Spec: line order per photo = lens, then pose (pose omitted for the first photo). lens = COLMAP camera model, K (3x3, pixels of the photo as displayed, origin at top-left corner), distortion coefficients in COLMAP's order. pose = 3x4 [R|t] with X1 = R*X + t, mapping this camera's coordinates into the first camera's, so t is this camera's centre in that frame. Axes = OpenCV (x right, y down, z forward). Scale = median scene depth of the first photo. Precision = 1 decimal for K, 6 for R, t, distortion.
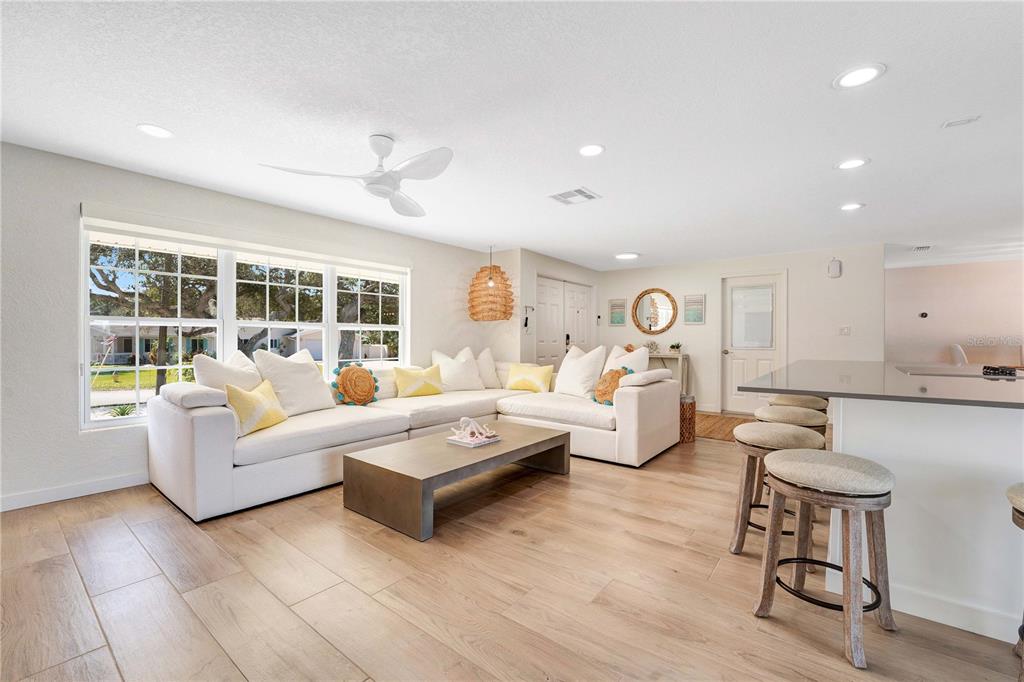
lens RADIAL K [[427.6, 0, 514.0], [0, 427.6, 335.5], [0, 0, 1]] dist [-0.025198, 0.001625]
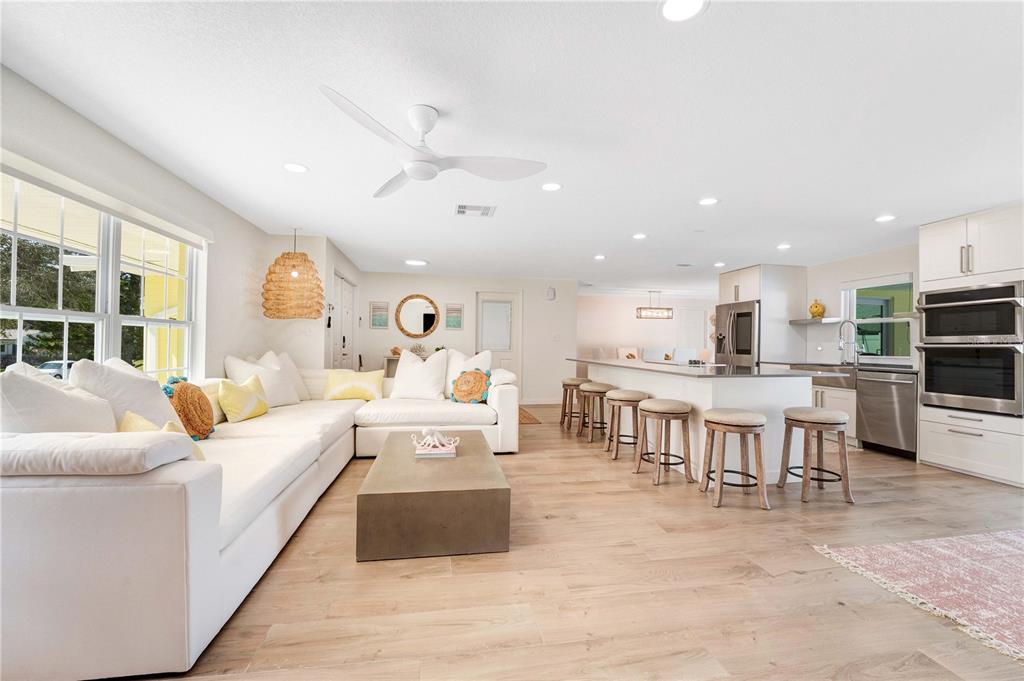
lens RADIAL K [[429.6, 0, 507.5], [0, 429.6, 339.7], [0, 0, 1]] dist [-0.031018, 0.003978]
pose [[0.671631, 0.011345, 0.740799, -0.619761], [-0.016692, 0.999861, -0.000178, -0.003104], [-0.740697, -0.012246, 0.671727, 0.223038]]
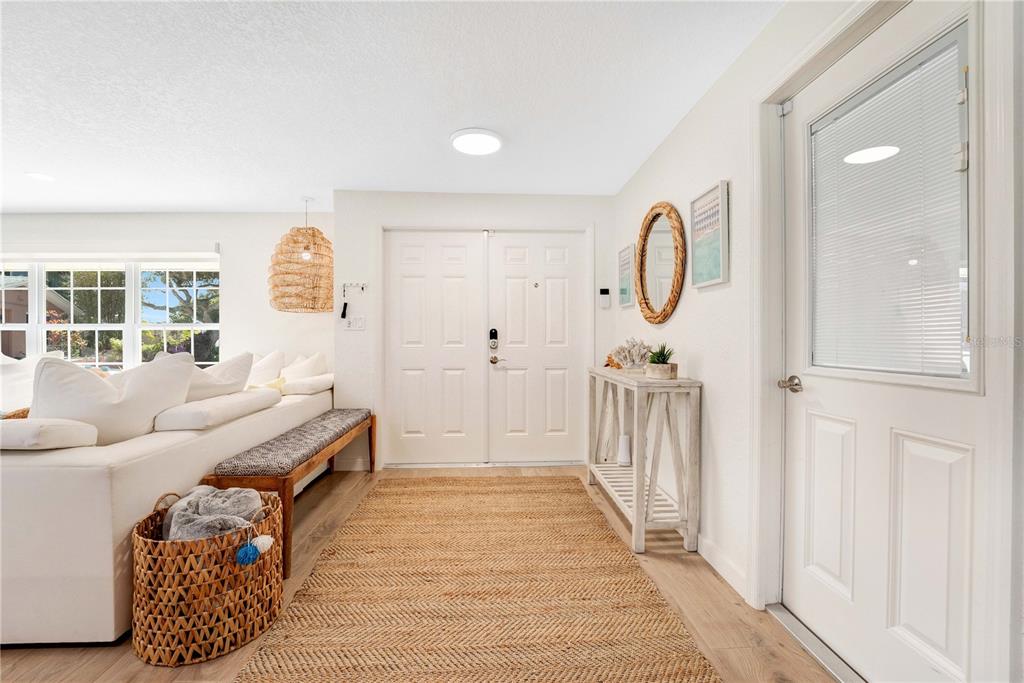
lens RADIAL K [[428.6, 0, 514.1], [0, 428.6, 339.0], [0, 0, 1]] dist [-0.024378, -0.000339]
pose [[0.661055, -0.005556, -0.750317, 1.057250], [0.011196, 0.999934, 0.002459, 0.015971], [0.750254, -0.010026, 0.661073, 1.292109]]
